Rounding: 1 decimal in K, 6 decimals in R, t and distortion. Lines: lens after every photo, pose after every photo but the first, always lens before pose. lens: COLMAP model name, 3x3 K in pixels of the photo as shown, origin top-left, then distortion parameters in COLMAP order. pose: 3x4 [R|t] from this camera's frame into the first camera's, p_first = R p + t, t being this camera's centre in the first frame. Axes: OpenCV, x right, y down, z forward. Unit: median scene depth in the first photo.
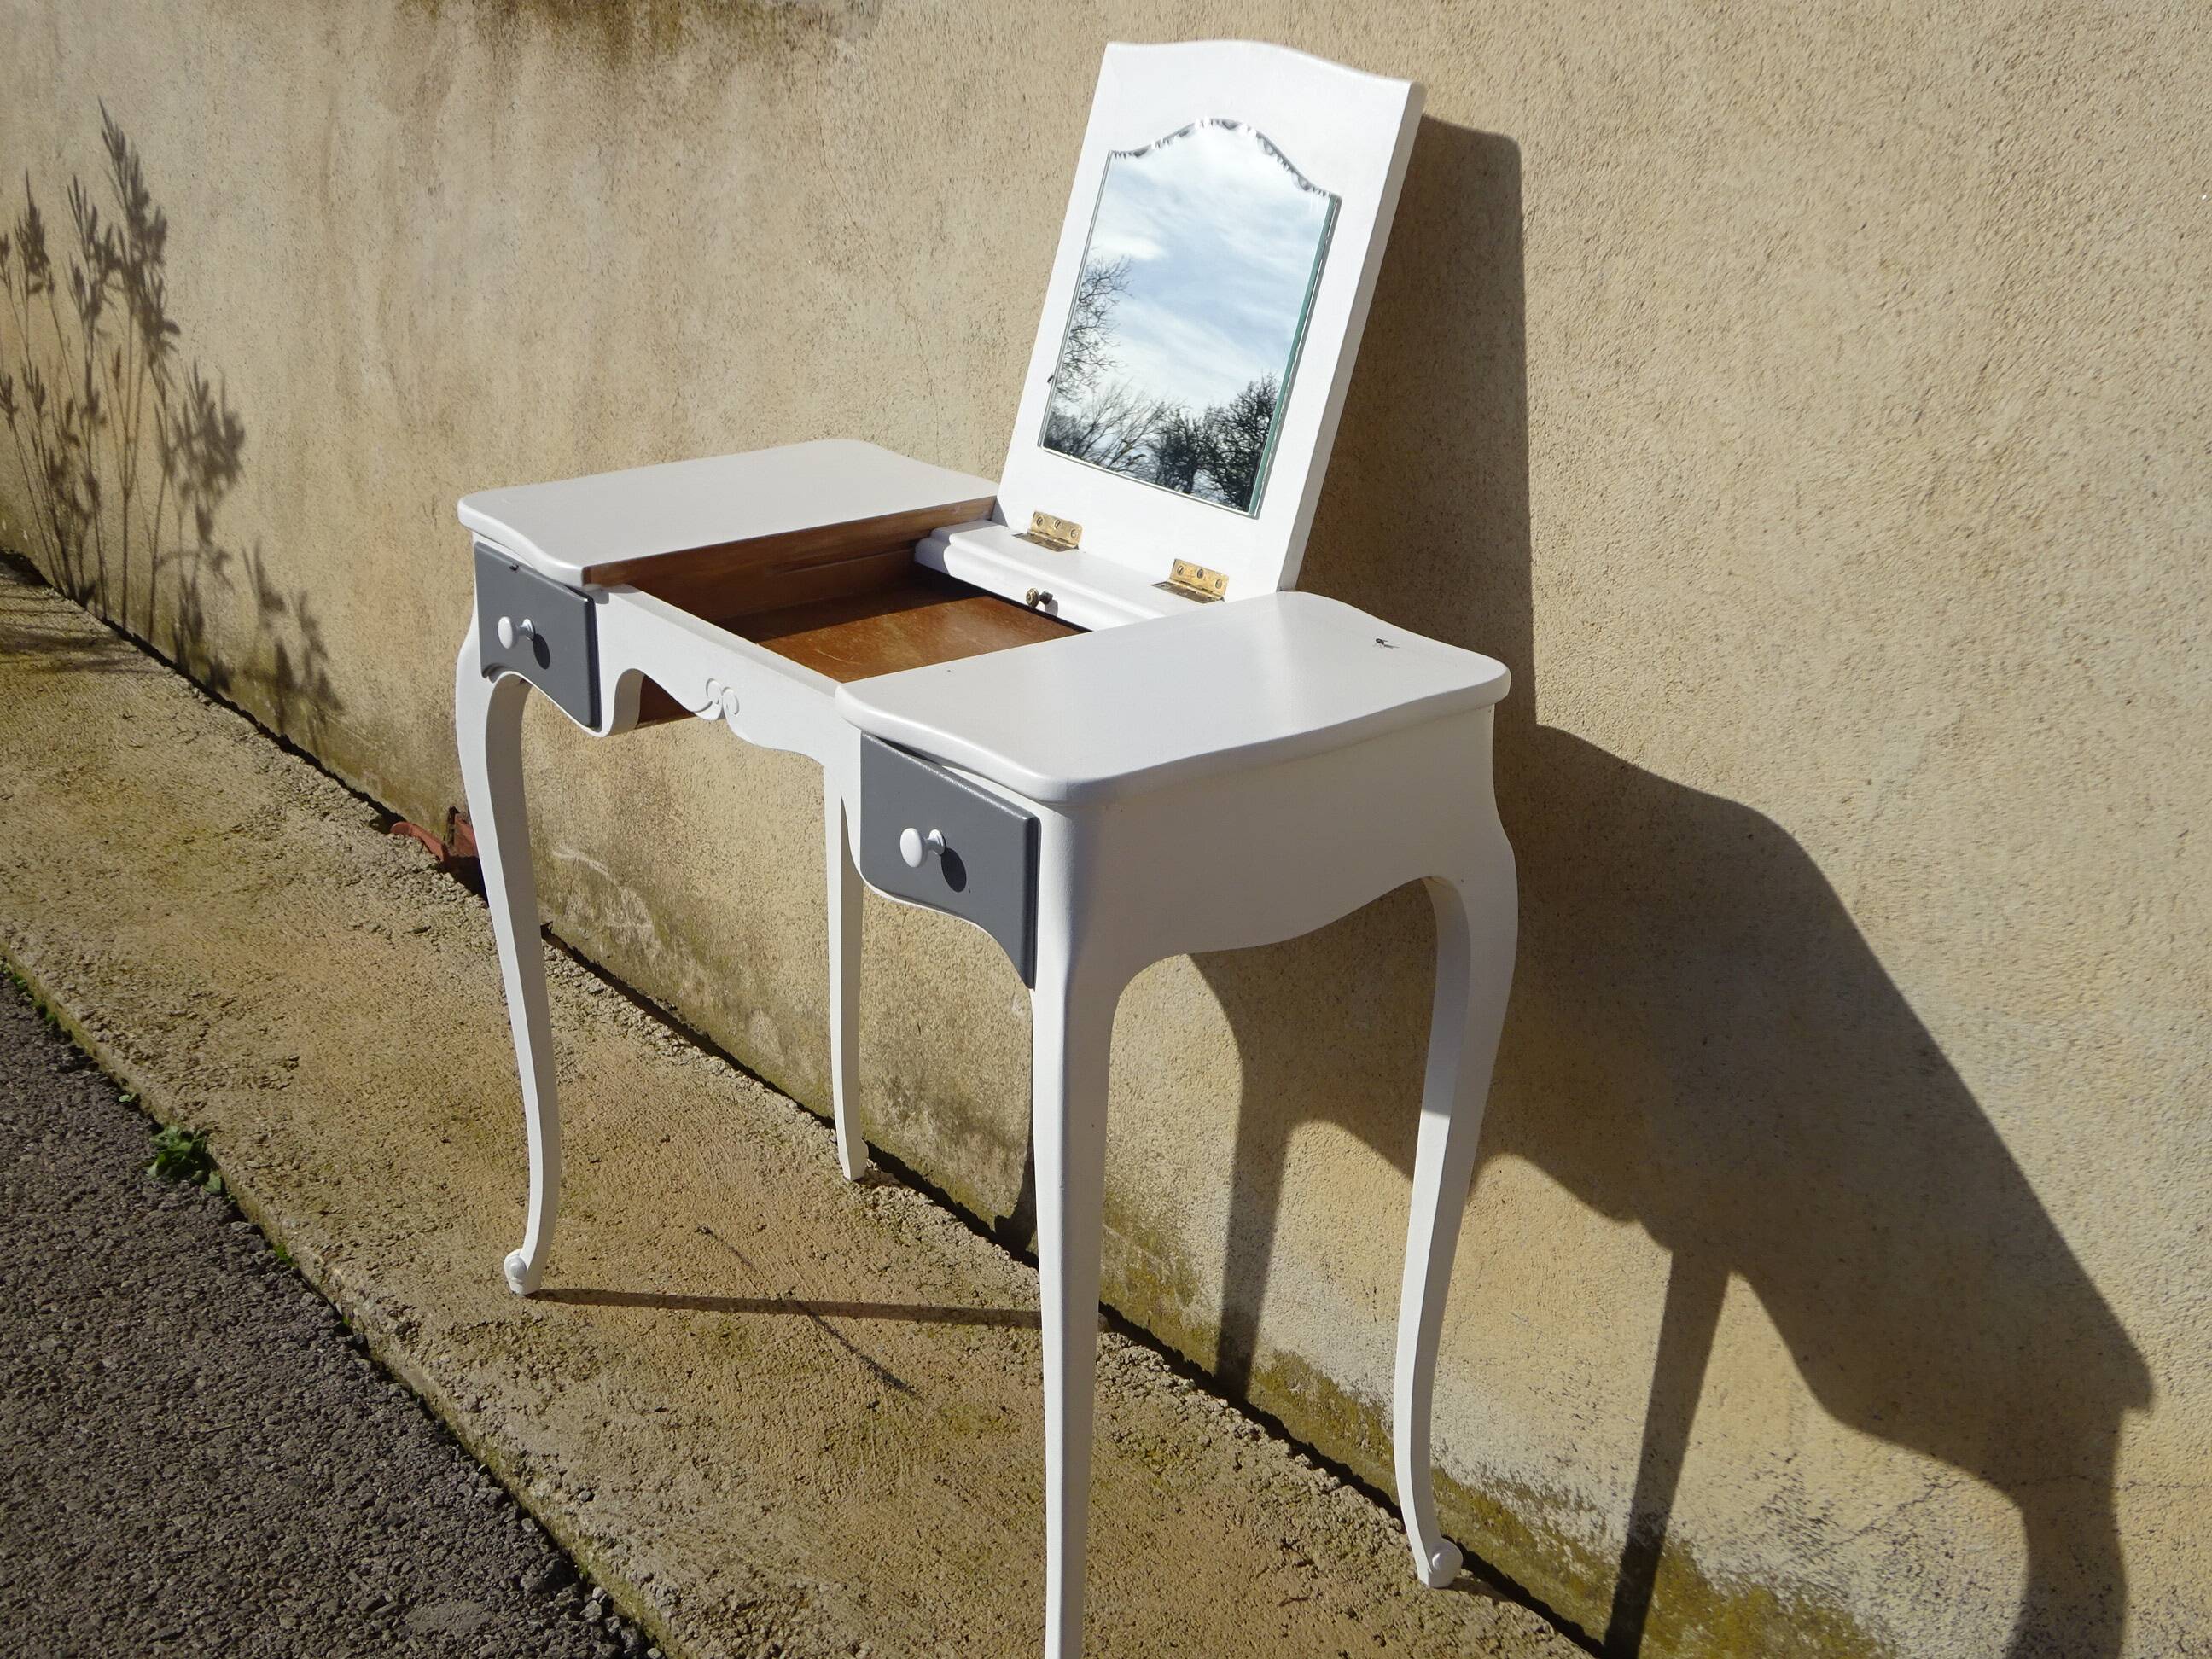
lens RADIAL K [[2685.8, 0, 1121.1], [0, 2685.8, 837.9], [0, 0, 1]] dist [0.021610, 0.000000]
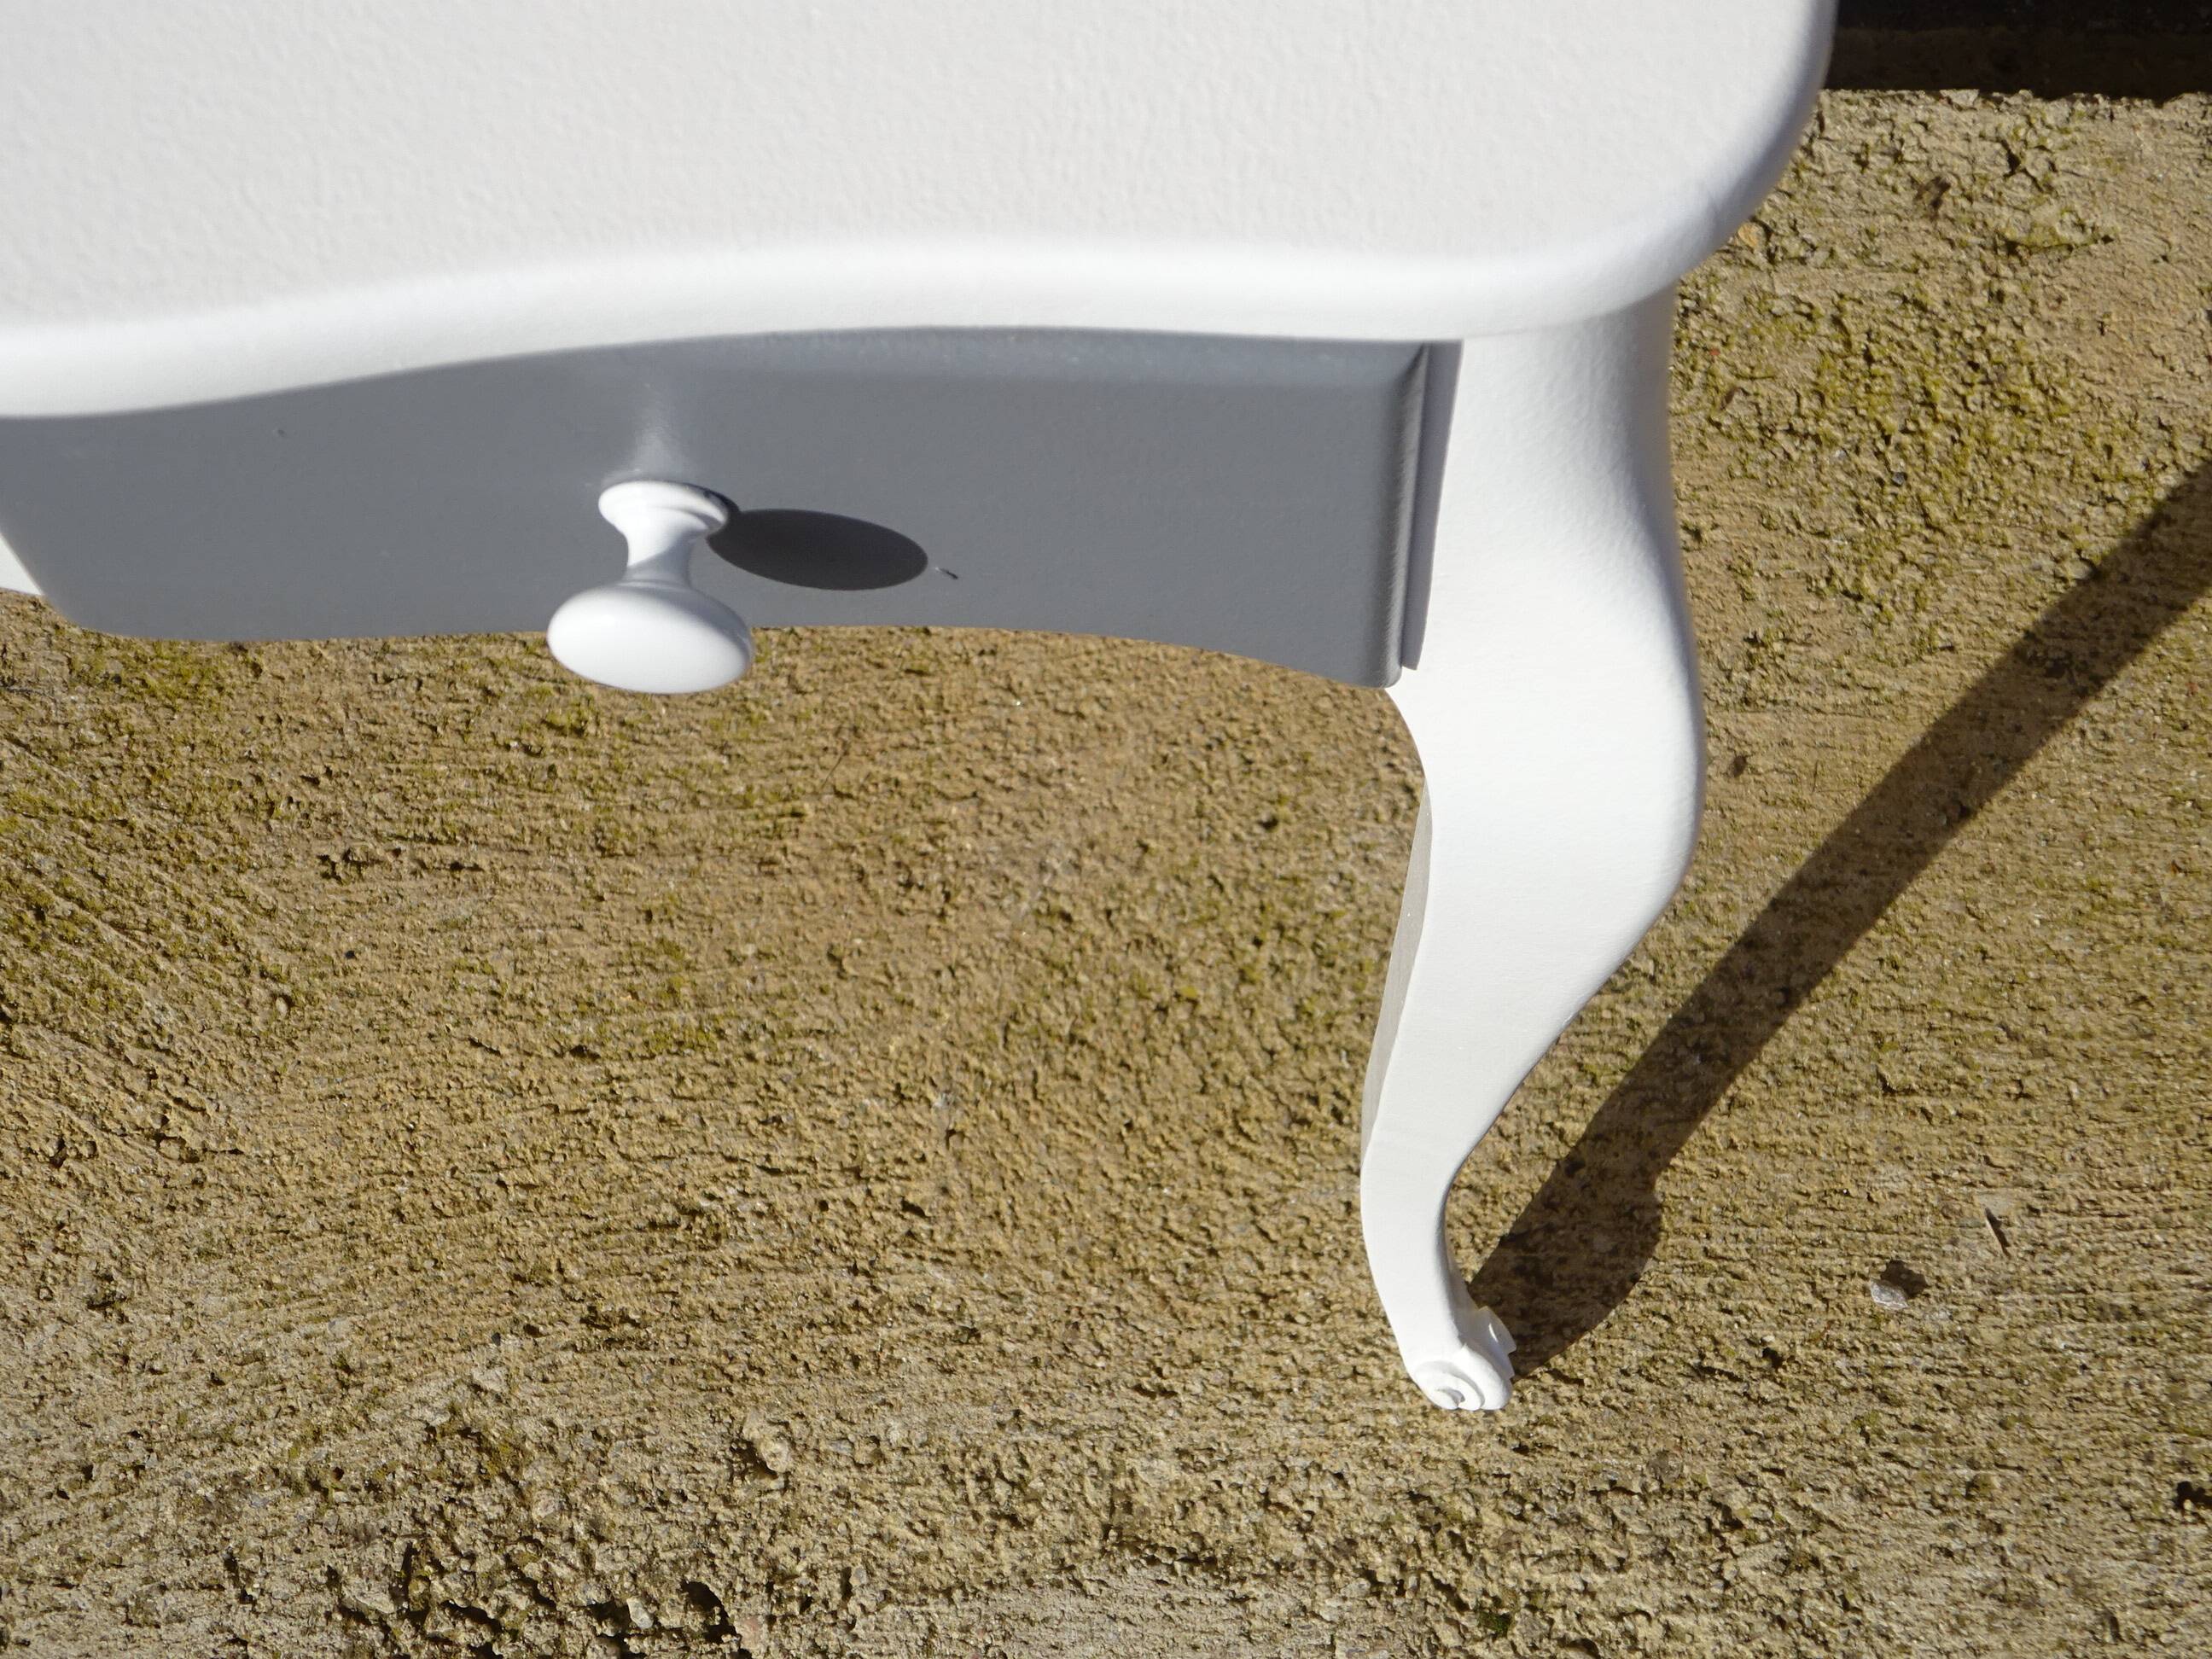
lens RADIAL K [[4073.3, 0, 1120.5], [0, 4073.3, 838.7], [0, 0, 1]] dist [0.013422, 0.000000]
pose [[0.650888, -0.734424, 0.192267, -0.109916], [0.327745, 0.500278, 0.801440, -0.181313], [-0.684783, -0.458633, 0.566328, 0.671334]]
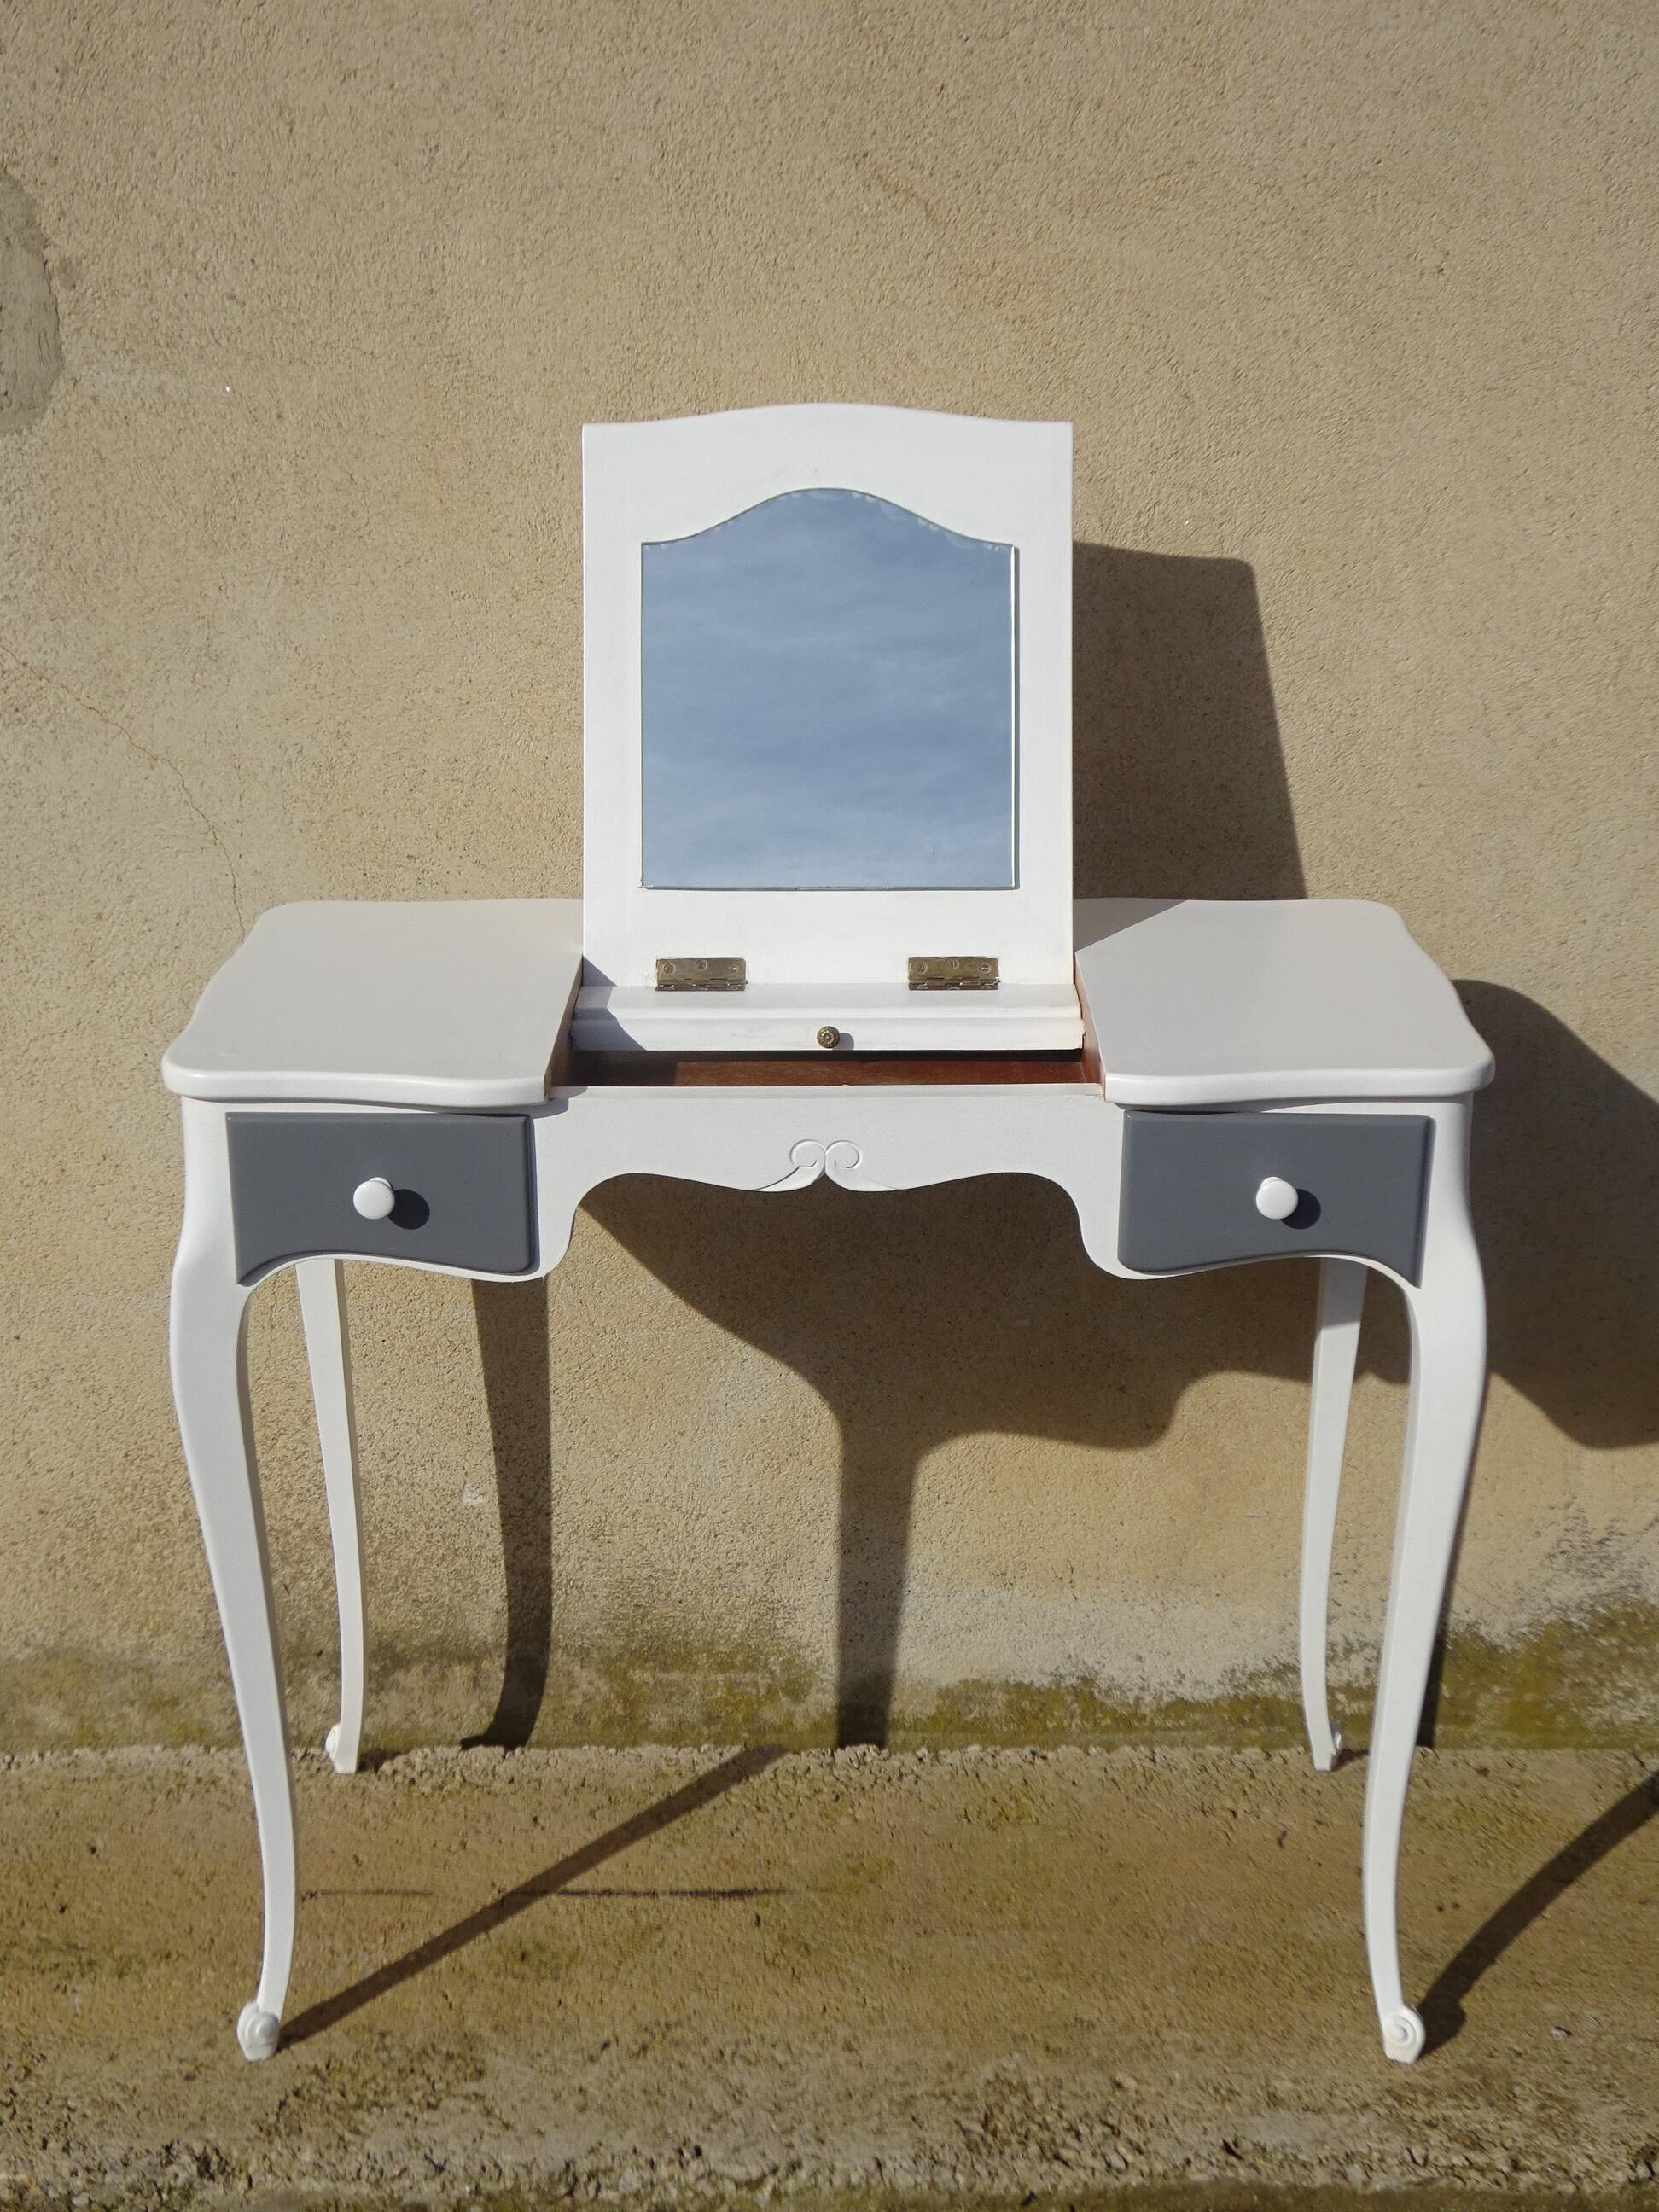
lens RADIAL K [[2844.0, 0, 842.6], [0, 2844.0, 1116.8], [0, 0, 1]] dist [0.047922, 0.000000]
pose [[0.622633, -0.275980, 0.732231, -0.786332], [0.296253, 0.949225, 0.105855, -0.151397], [-0.724266, 0.151017, 0.672779, 0.343230]]
